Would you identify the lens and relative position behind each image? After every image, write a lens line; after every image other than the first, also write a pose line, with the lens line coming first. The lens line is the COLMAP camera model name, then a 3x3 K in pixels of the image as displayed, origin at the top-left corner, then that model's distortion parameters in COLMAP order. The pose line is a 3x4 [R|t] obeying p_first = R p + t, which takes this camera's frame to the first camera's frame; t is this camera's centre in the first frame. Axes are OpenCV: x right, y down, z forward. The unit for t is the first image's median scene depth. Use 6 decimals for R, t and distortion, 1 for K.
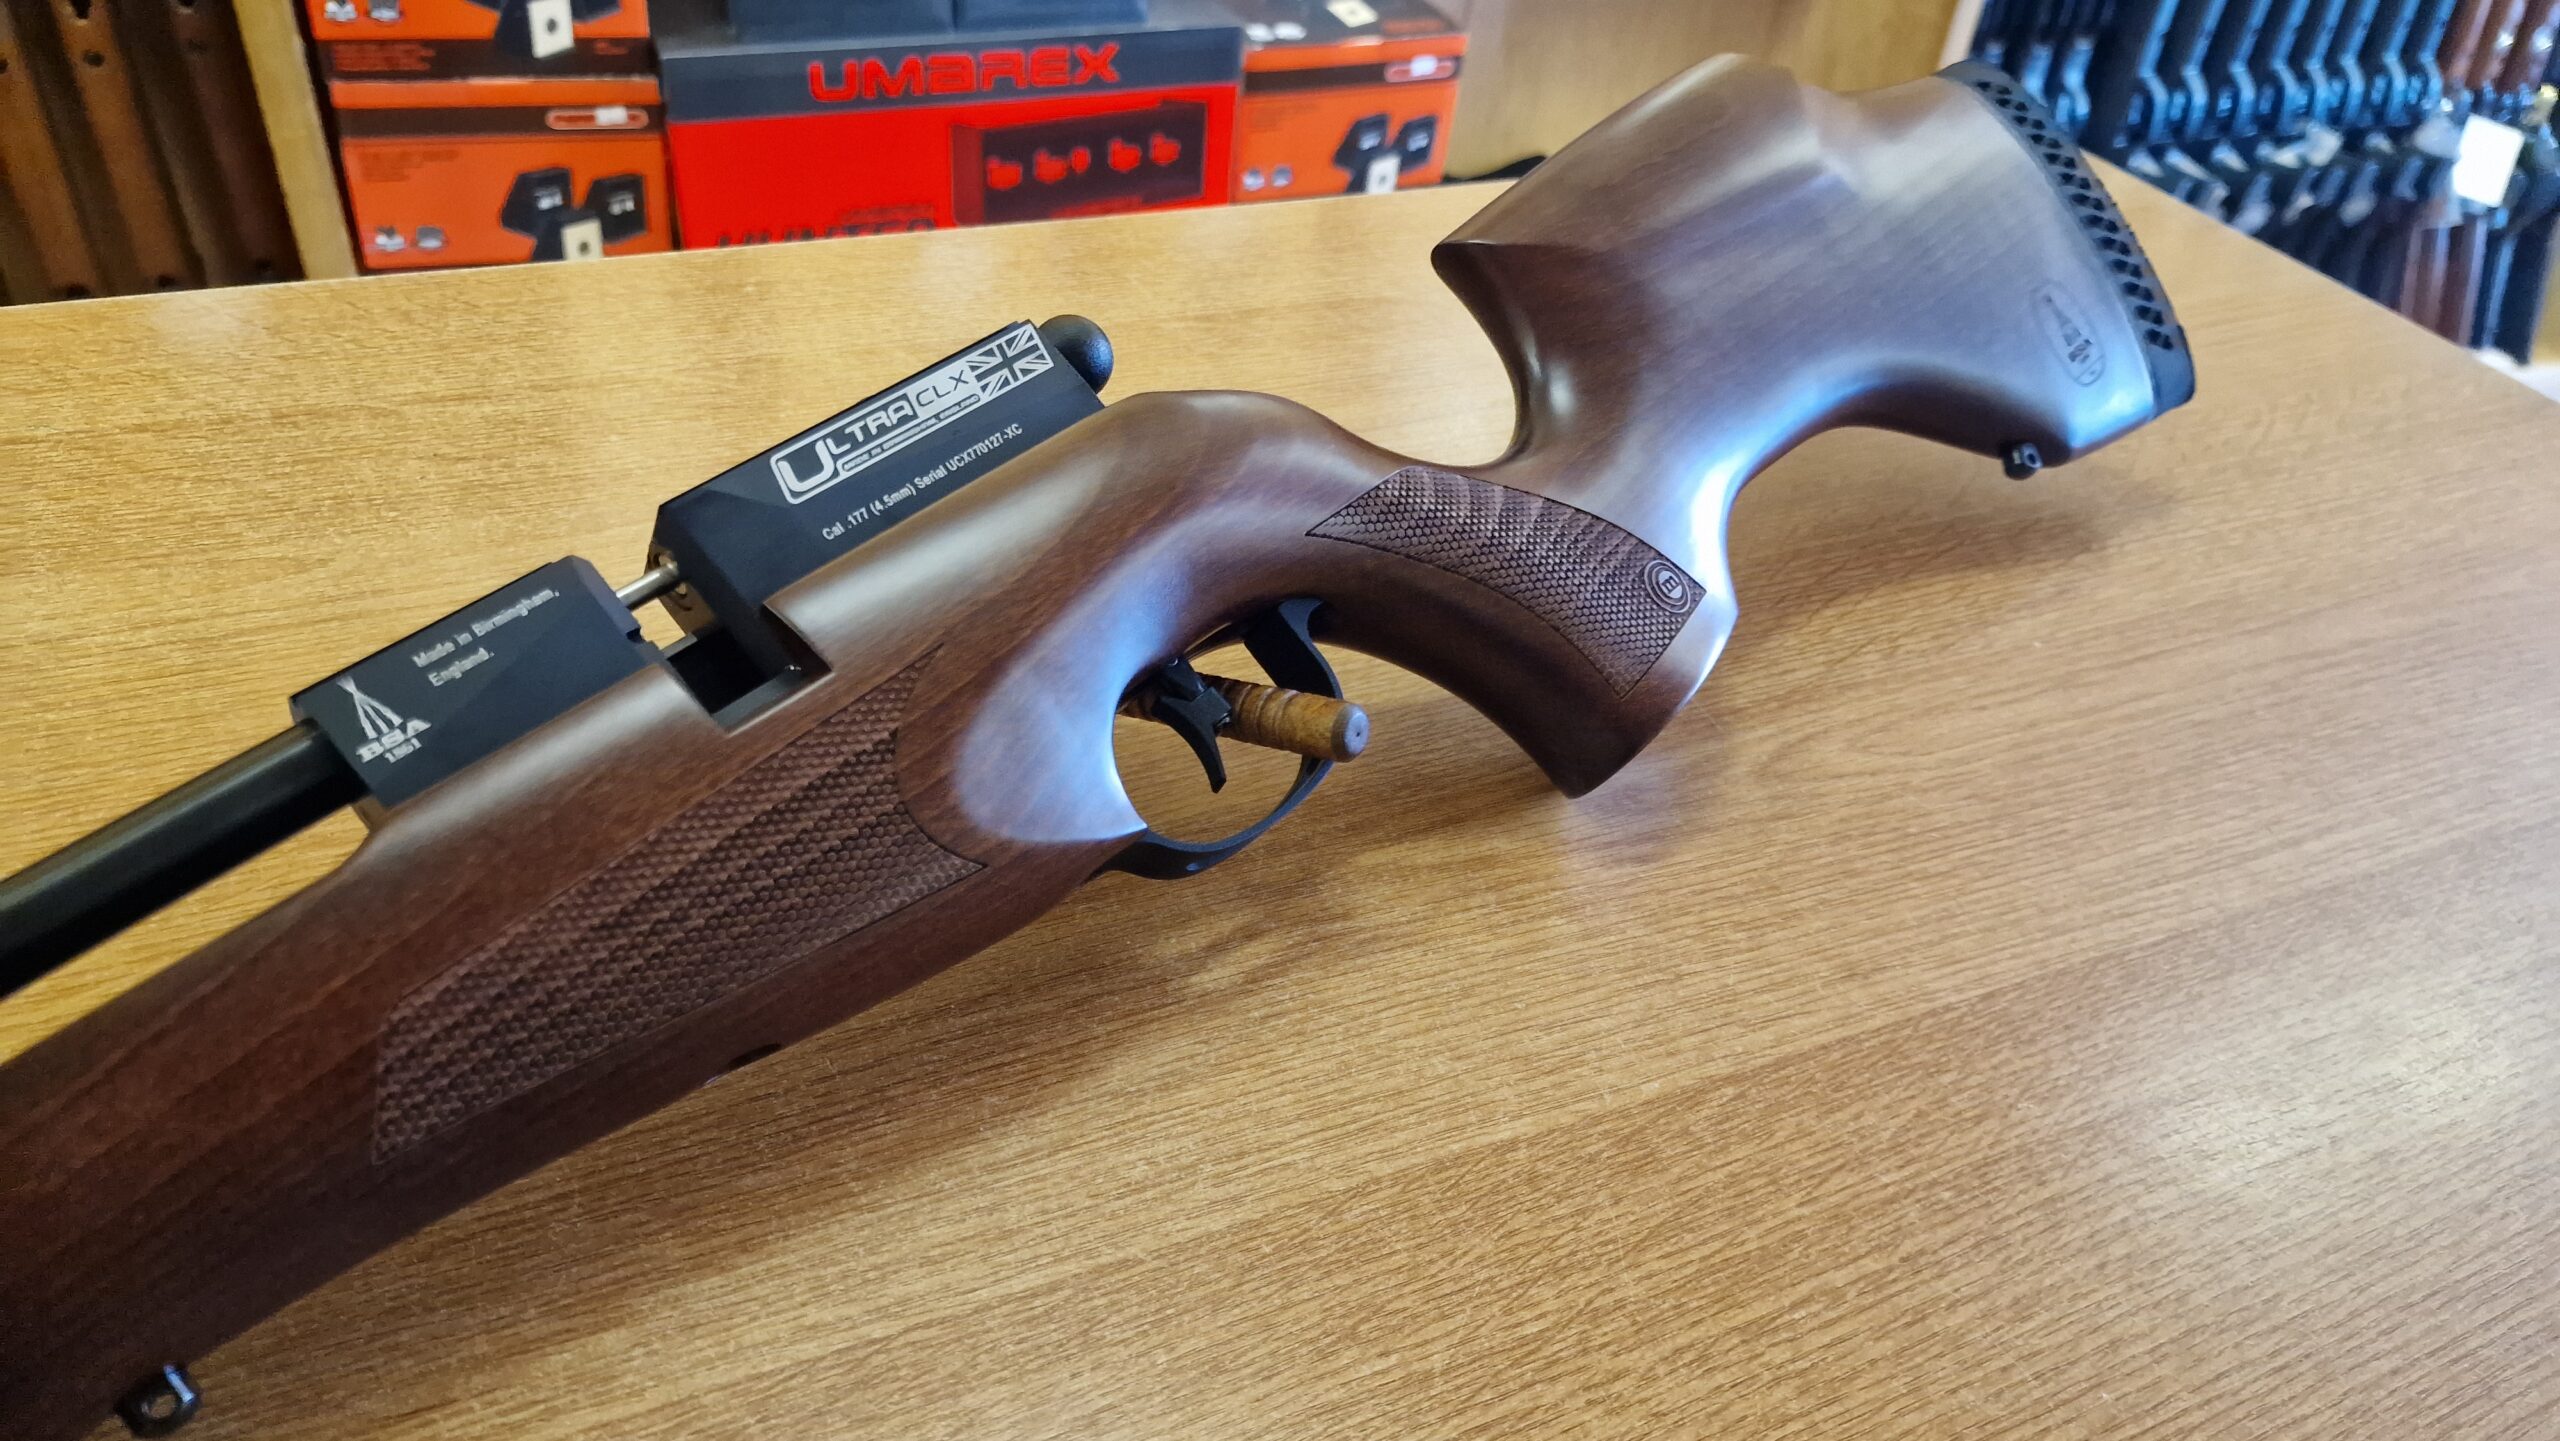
lens RADIAL K [[1738.9, 0, 1267.2], [0, 1738.9, 716.8], [0, 0, 1]] dist [0.056170, -0.060948]
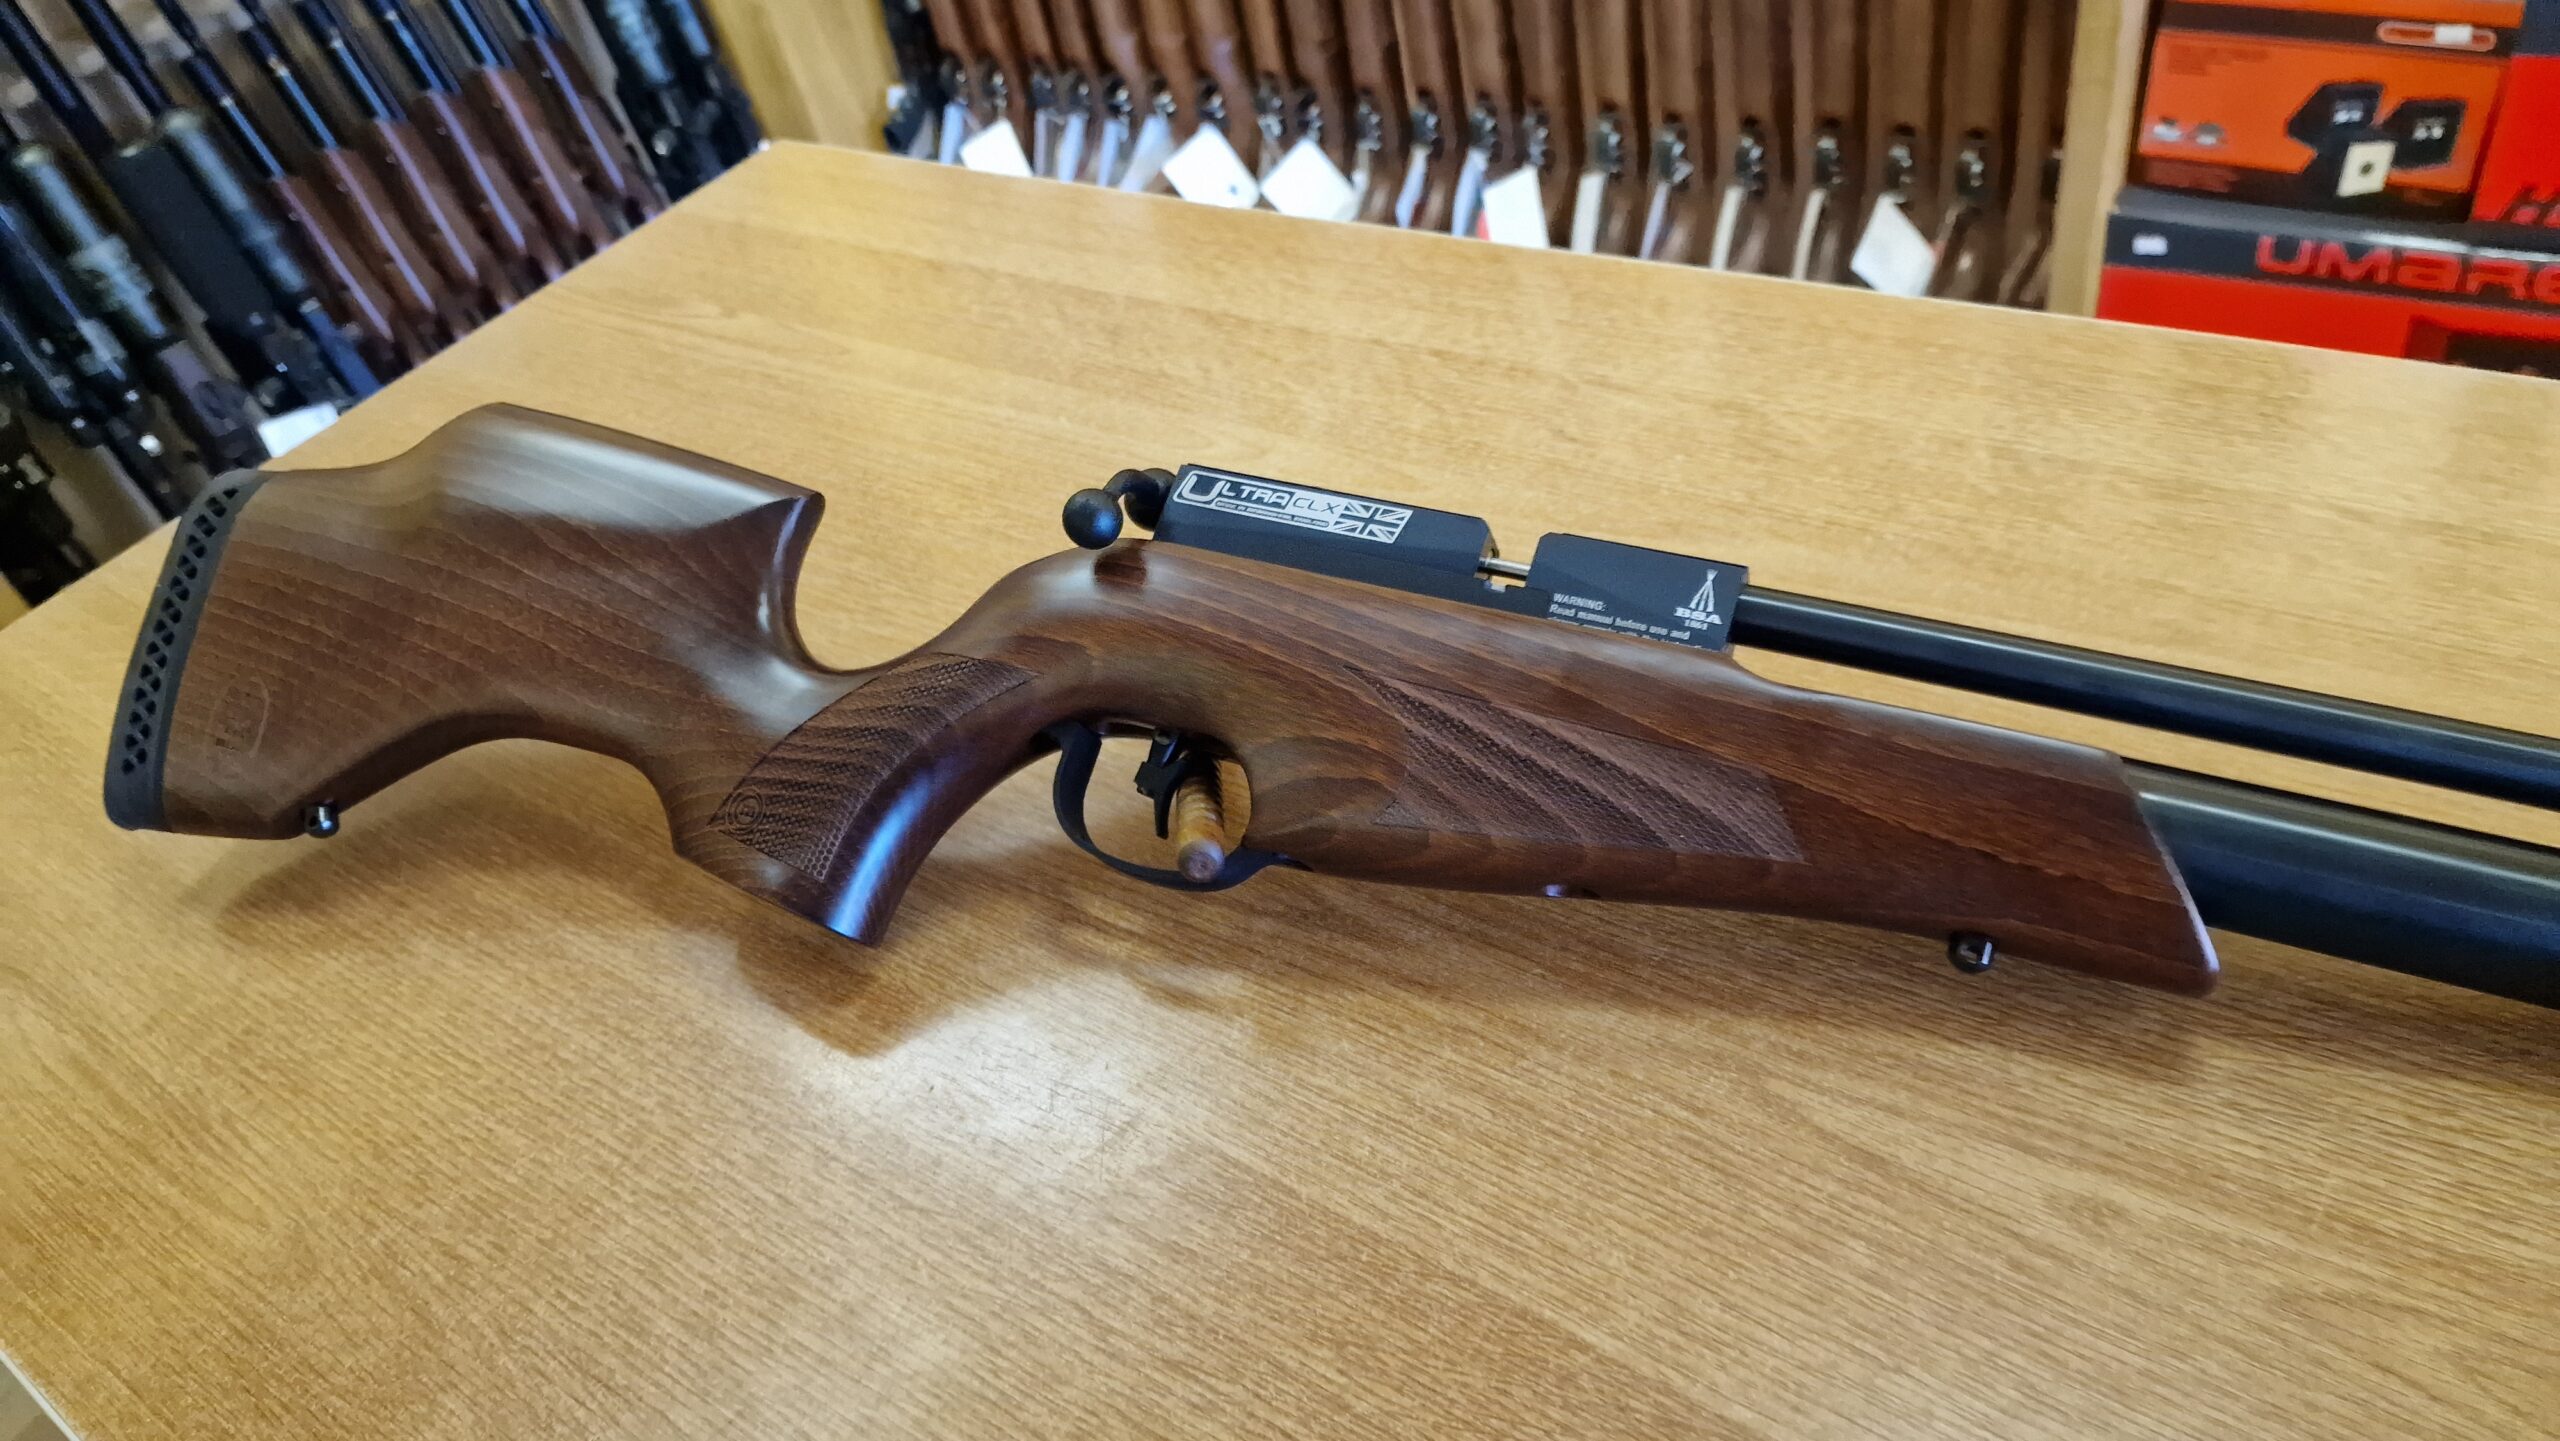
lens RADIAL K [[1747.2, 0, 1248.0], [0, 1747.2, 693.0], [0, 0, 1]] dist [0.051413, -0.061136]
pose [[0.484911, 0.415015, -0.769820, 0.631503], [-0.334453, 0.901324, 0.275237, -0.321394], [0.808085, 0.124003, 0.575865, 0.107608]]
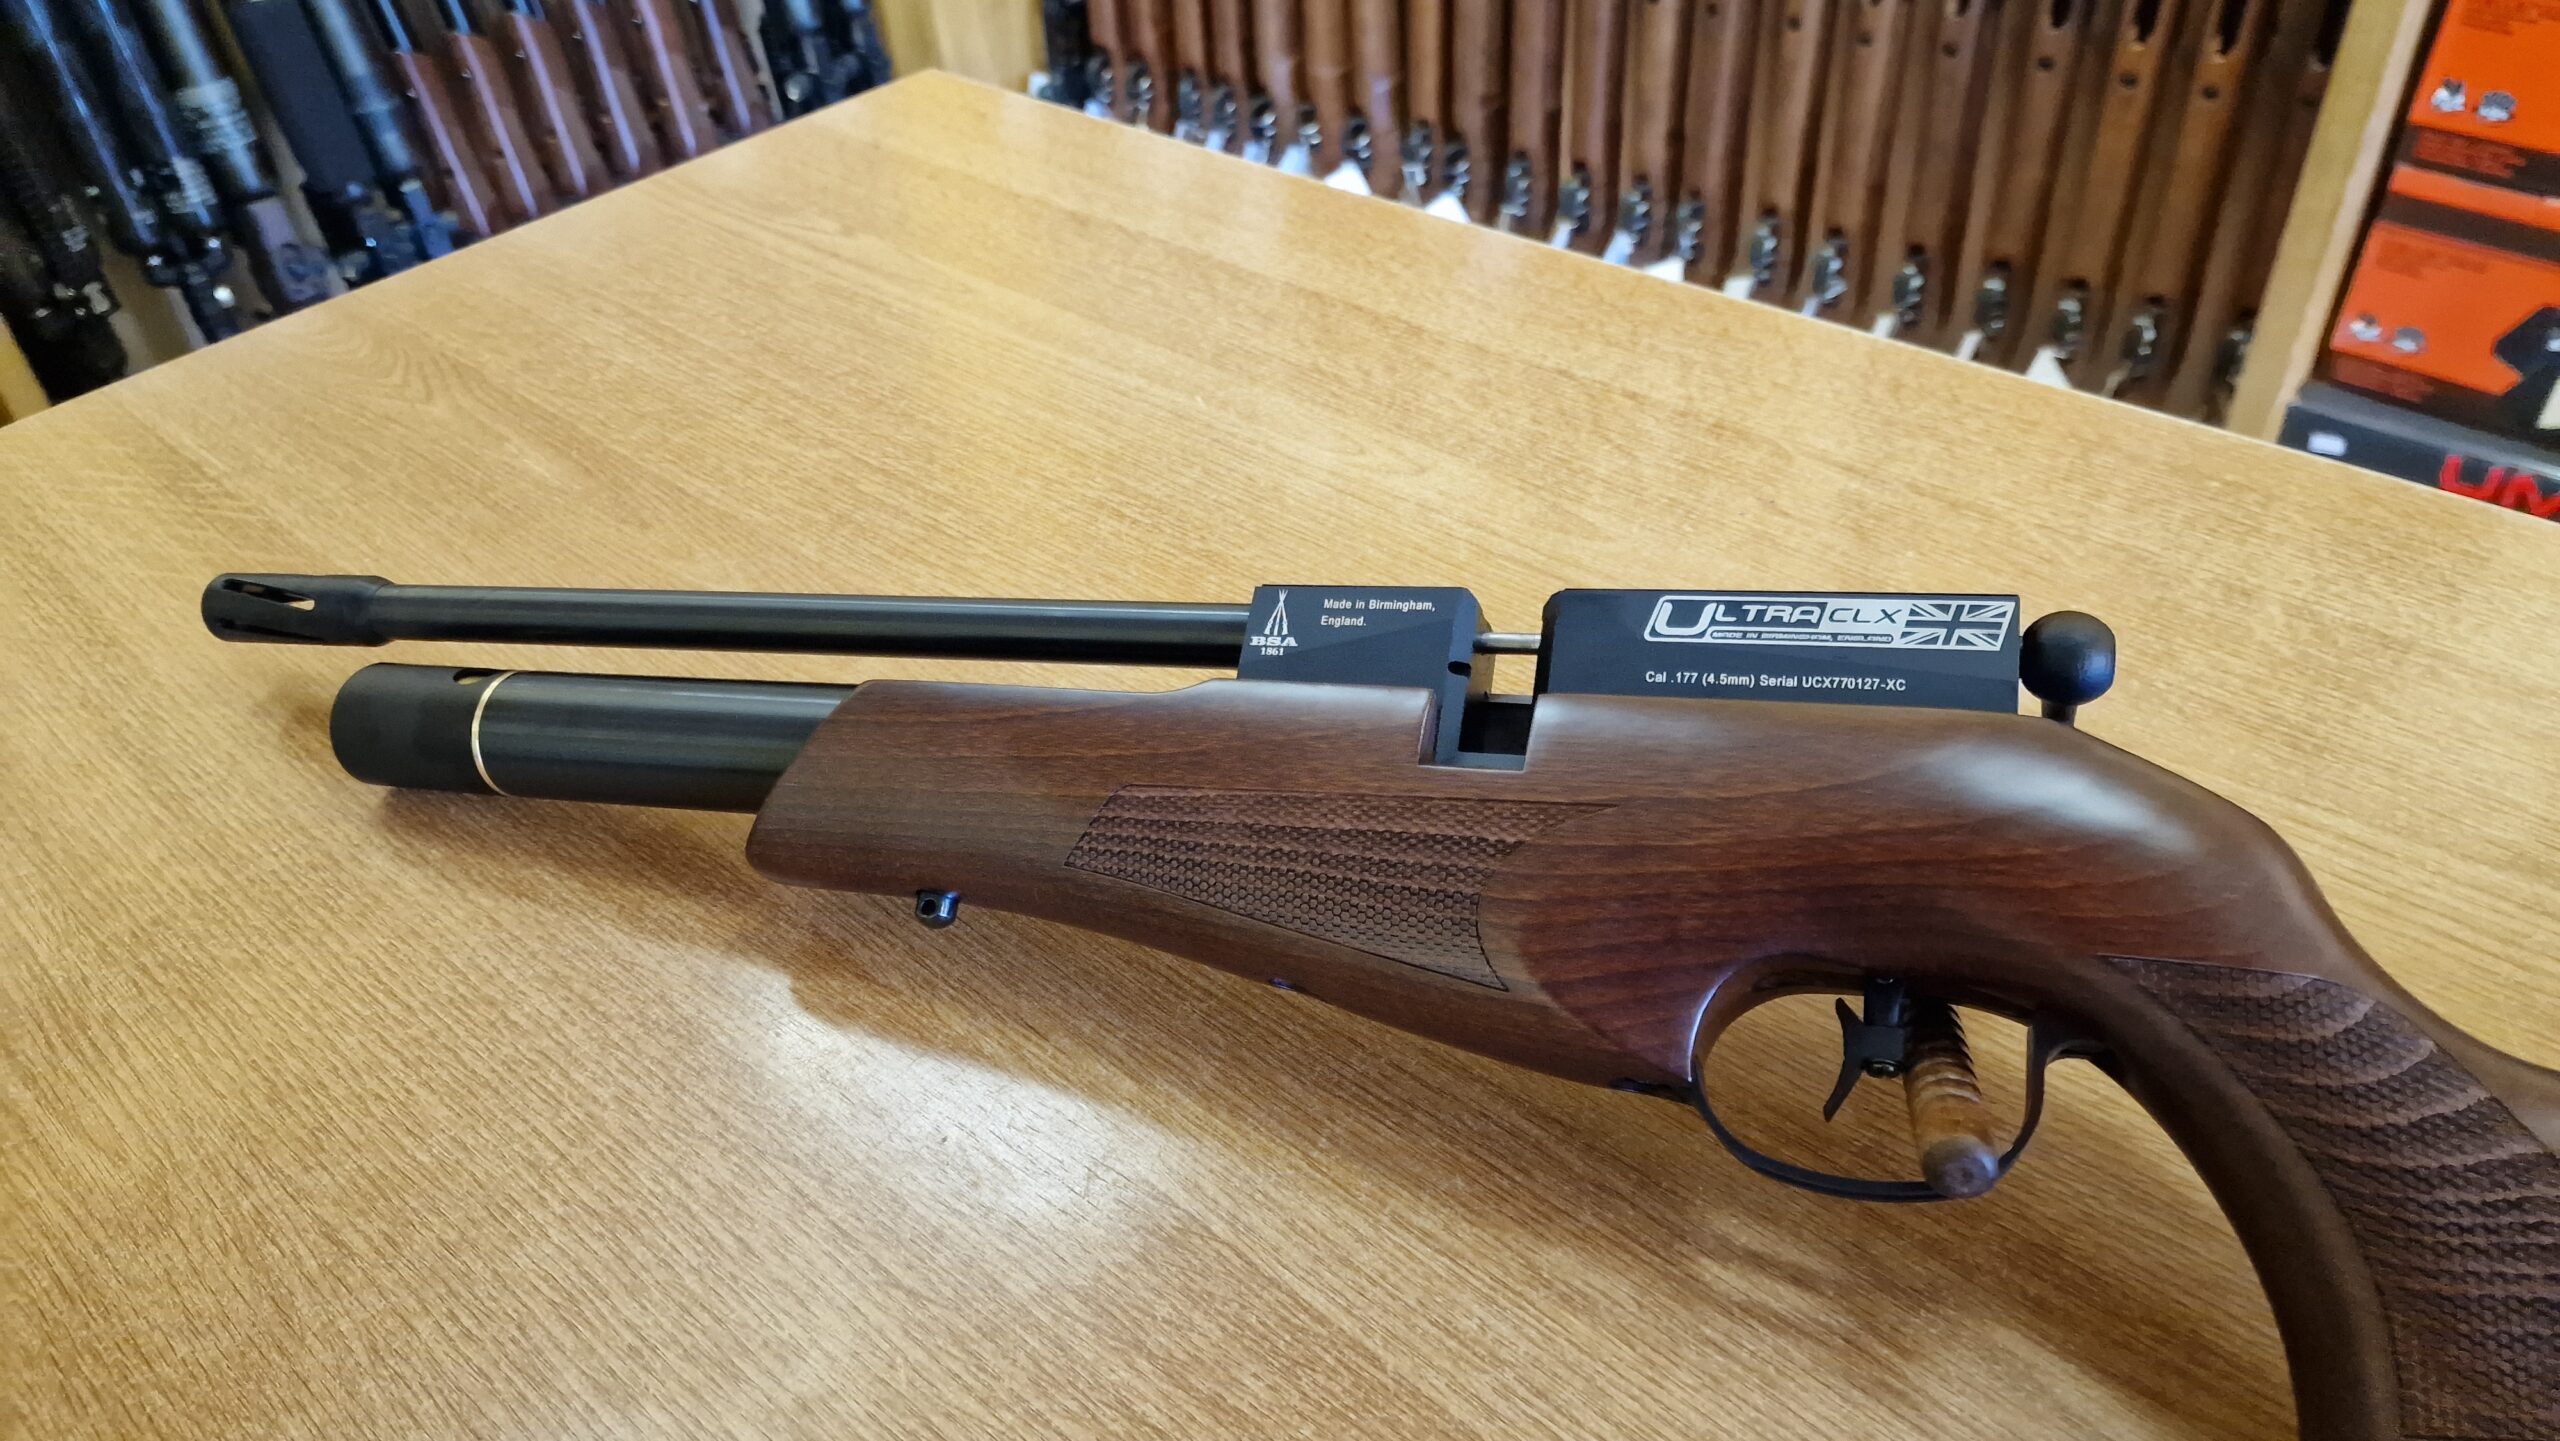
lens RADIAL K [[1750.6, 0, 1242.6], [0, 1750.6, 696.0], [0, 0, 1]] dist [0.052153, -0.061363]
pose [[0.395740, 0.469468, -0.789297, 0.440137], [-0.483679, 0.837147, 0.255420, -0.214416], [0.780669, 0.280687, 0.558364, 0.168627]]
